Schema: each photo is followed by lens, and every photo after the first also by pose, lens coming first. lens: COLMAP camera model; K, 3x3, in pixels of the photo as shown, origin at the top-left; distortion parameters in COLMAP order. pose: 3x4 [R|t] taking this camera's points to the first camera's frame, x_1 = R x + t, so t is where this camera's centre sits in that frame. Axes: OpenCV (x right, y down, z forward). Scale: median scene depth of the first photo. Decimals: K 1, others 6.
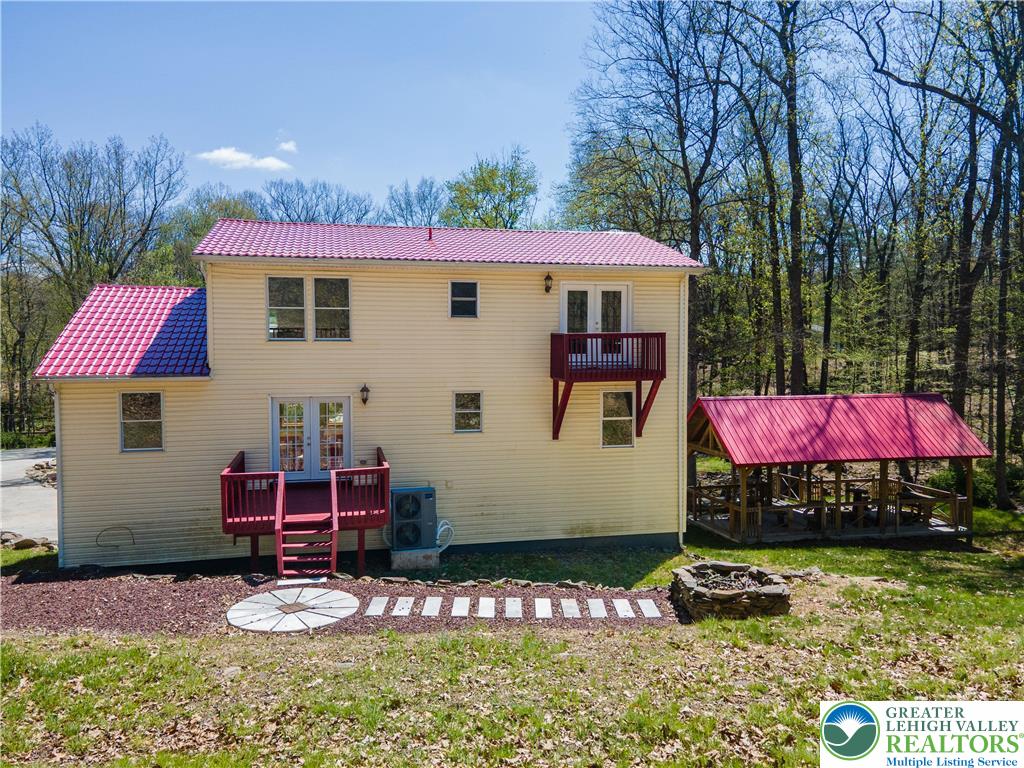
lens RADIAL K [[743.6, 0, 502.6], [0, 743.6, 384.4], [0, 0, 1]] dist [0.039687, 0.005731]
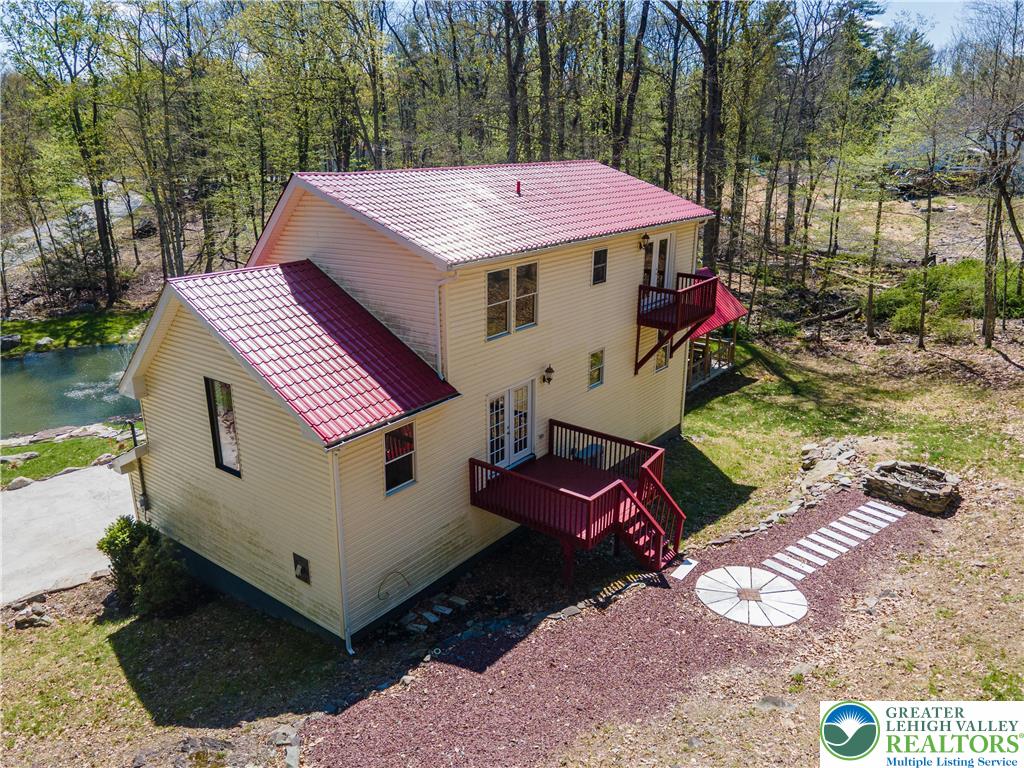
lens RADIAL K [[743.6, 0, 502.6], [0, 743.6, 384.4], [0, 0, 1]] dist [0.039687, 0.005731]
pose [[0.776444, -0.196596, 0.598737, -0.884116], [0.032913, 0.961448, 0.273011, -0.264881], [-0.629327, -0.192271, 0.752981, 0.282491]]
